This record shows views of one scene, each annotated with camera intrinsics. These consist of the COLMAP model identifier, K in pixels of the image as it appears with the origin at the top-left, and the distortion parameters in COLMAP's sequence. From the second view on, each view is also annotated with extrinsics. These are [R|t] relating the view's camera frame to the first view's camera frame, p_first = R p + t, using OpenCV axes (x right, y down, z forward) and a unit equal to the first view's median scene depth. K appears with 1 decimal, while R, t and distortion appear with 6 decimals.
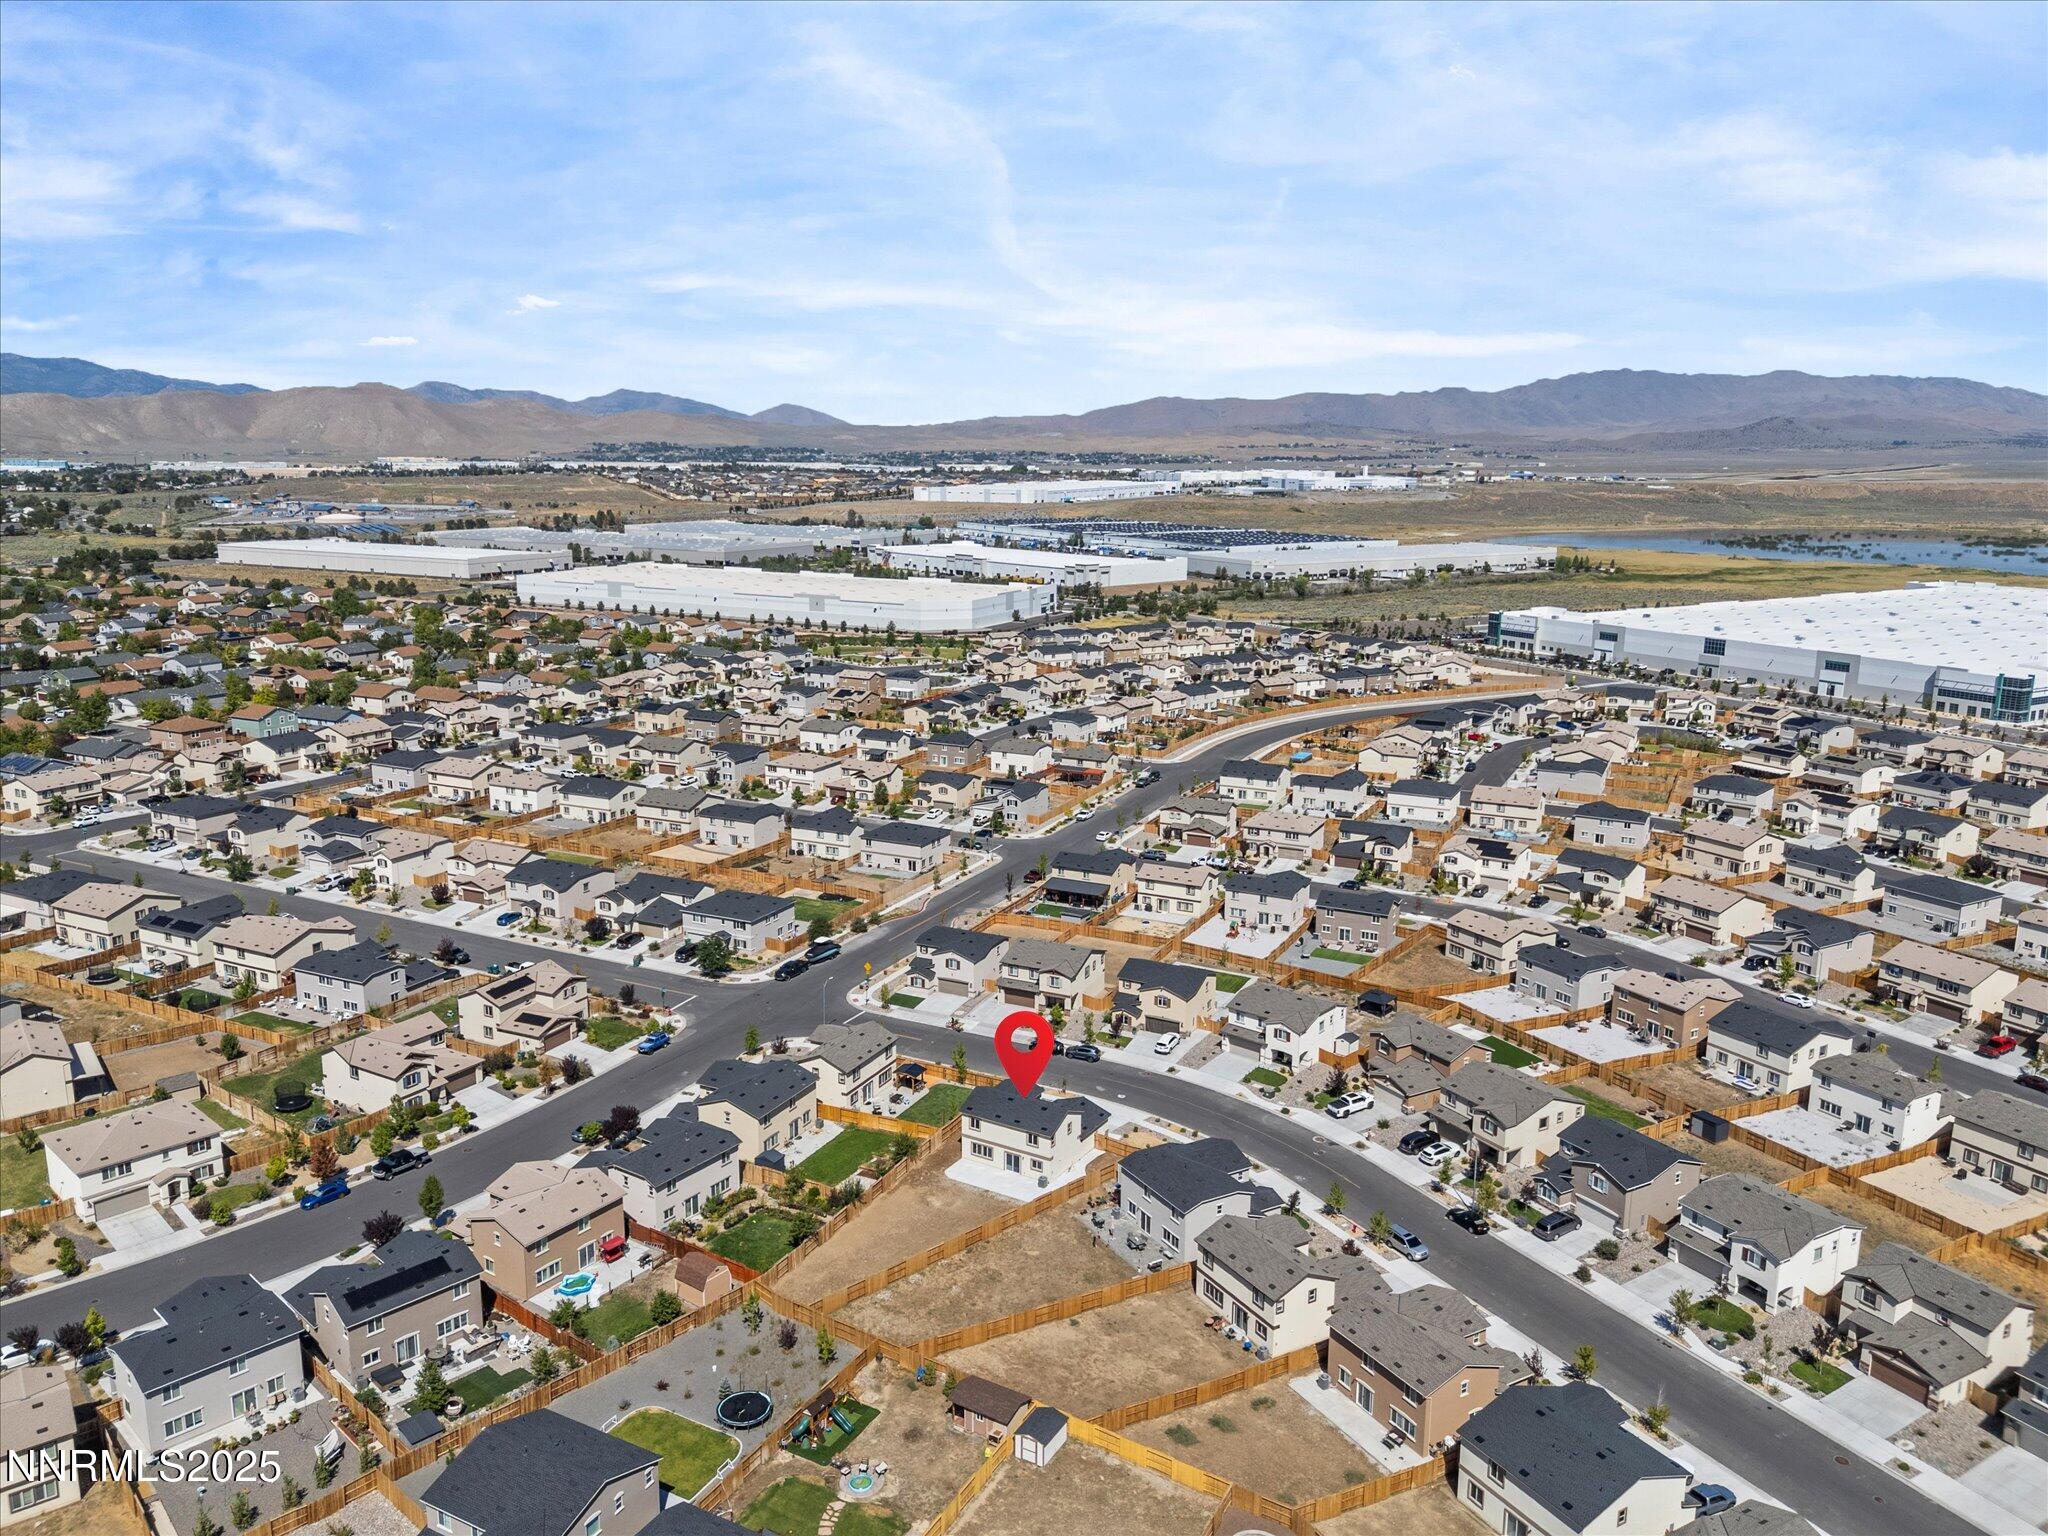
lens RADIAL K [[1509.7, 0, 1018.7], [0, 1509.7, 773.9], [0, 0, 1]] dist [0.047118, -0.028864]
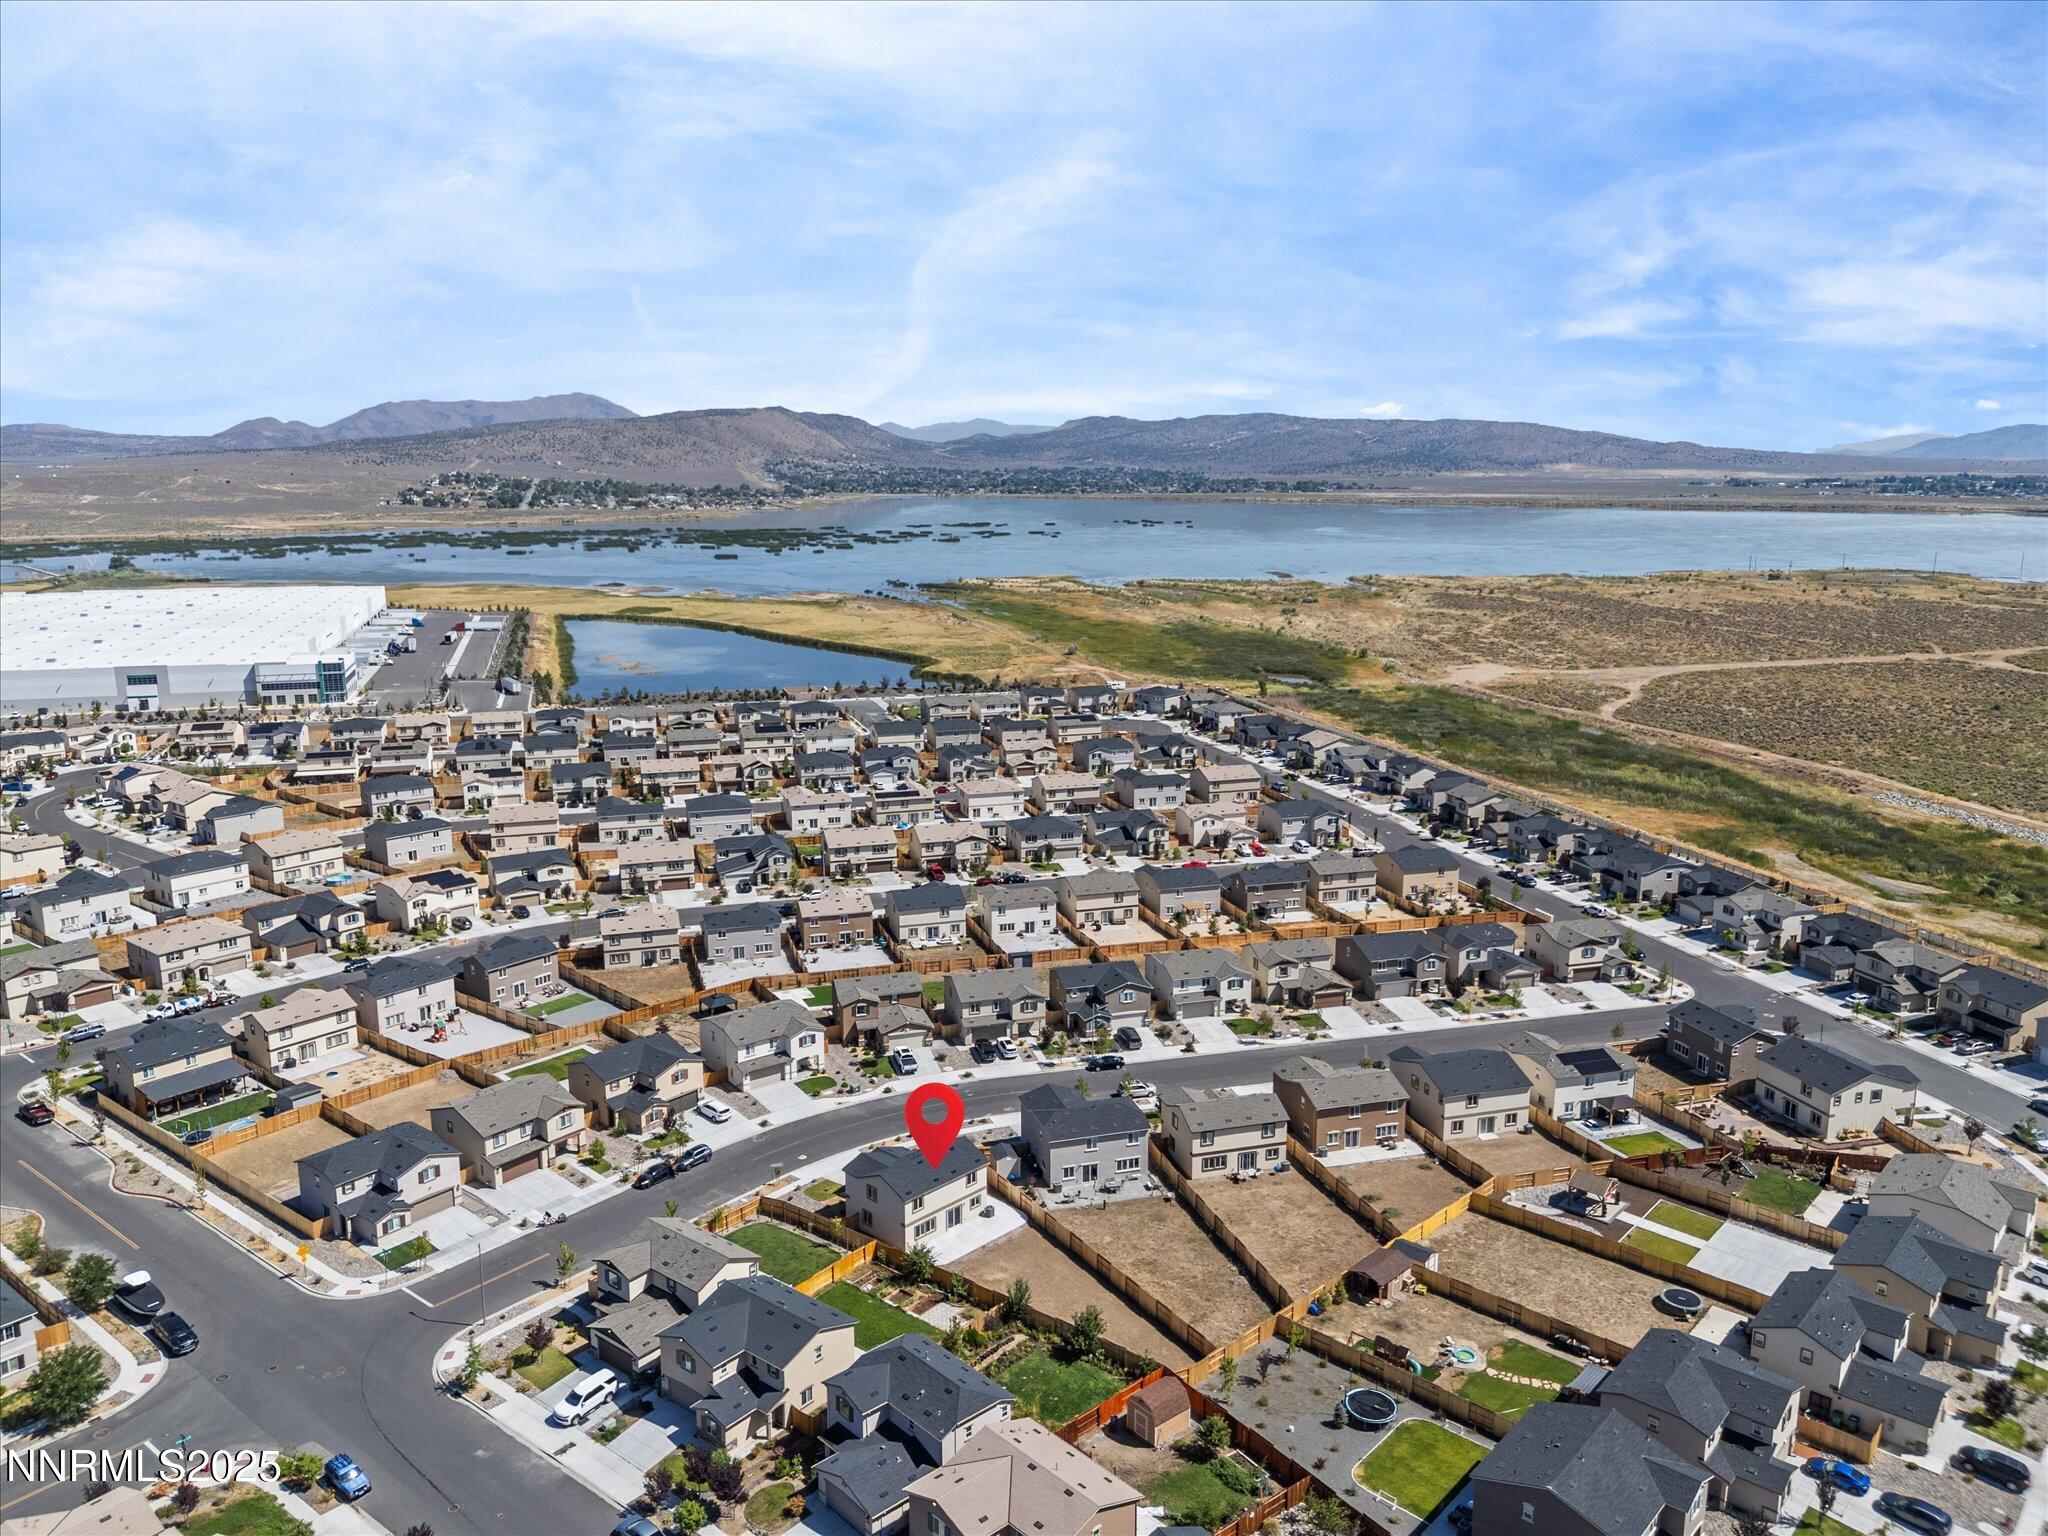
lens RADIAL K [[1509.7, 0, 1012.1], [0, 1509.7, 756.6], [0, 0, 1]] dist [0.047118, -0.028864]
pose [[0.204211, -0.192310, 0.959851, -0.329093], [0.206071, 0.966988, 0.149897, -0.060504], [-0.956991, 0.167187, 0.237099, 0.268819]]
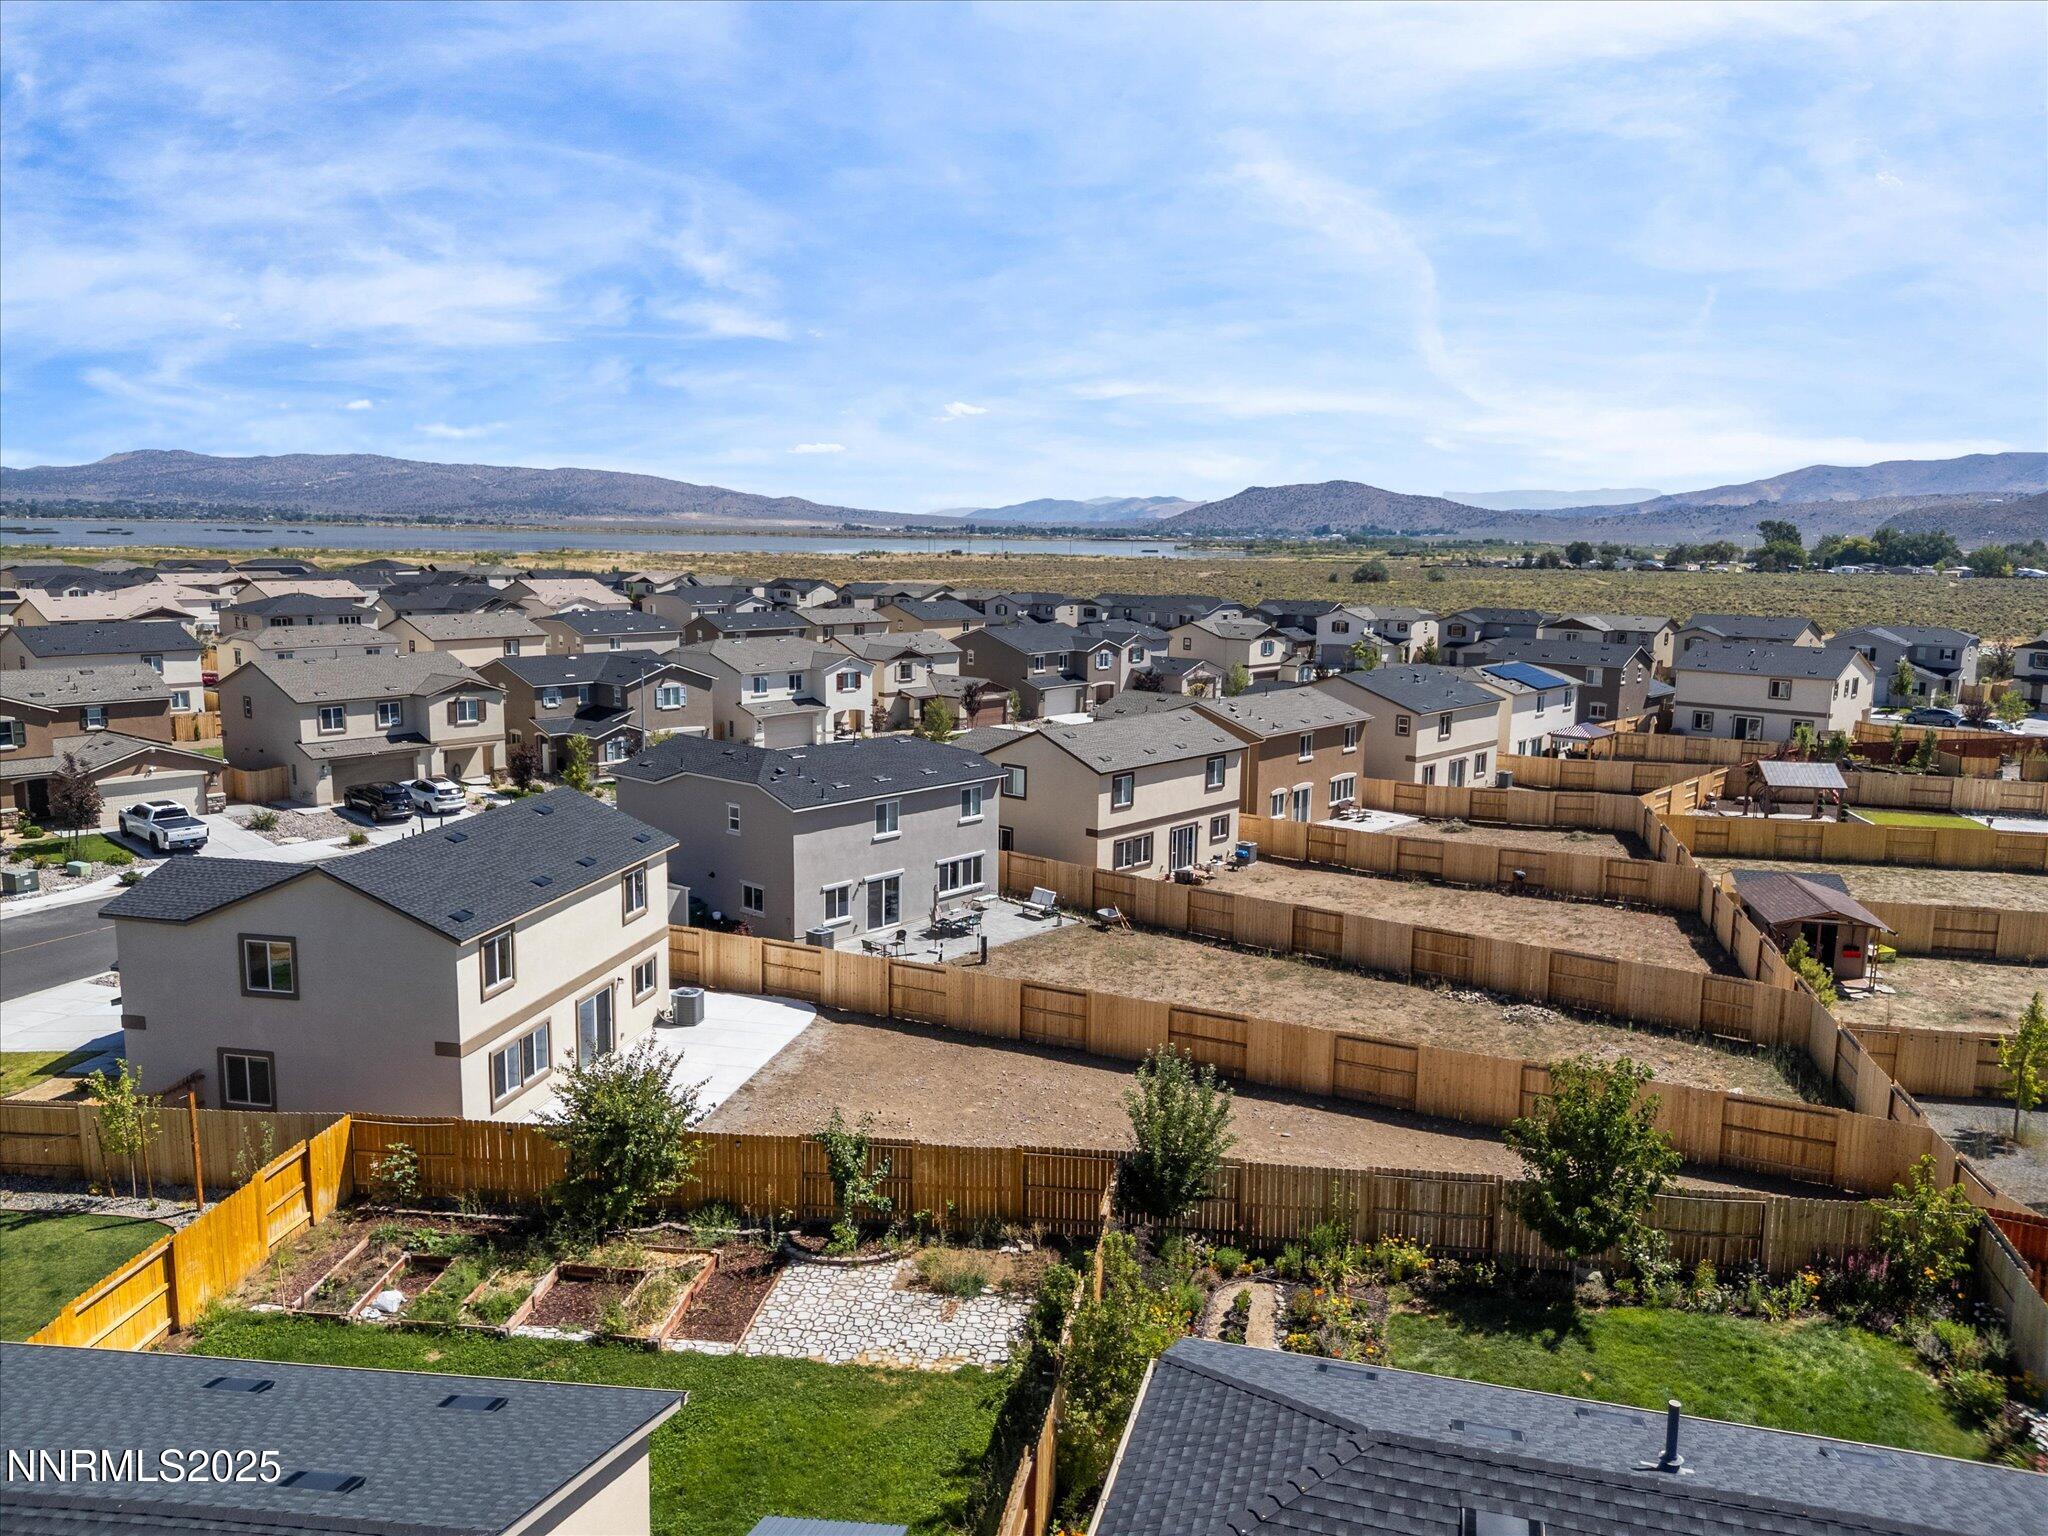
lens RADIAL K [[1509.7, 0, 1034.3], [0, 1509.7, 768.4], [0, 0, 1]] dist [0.047118, -0.028864]
pose [[-0.357670, -0.155312, 0.920842, -0.091132], [0.175976, 0.957197, 0.229795, 0.071153], [-0.917118, 0.244237, -0.315030, 0.395351]]
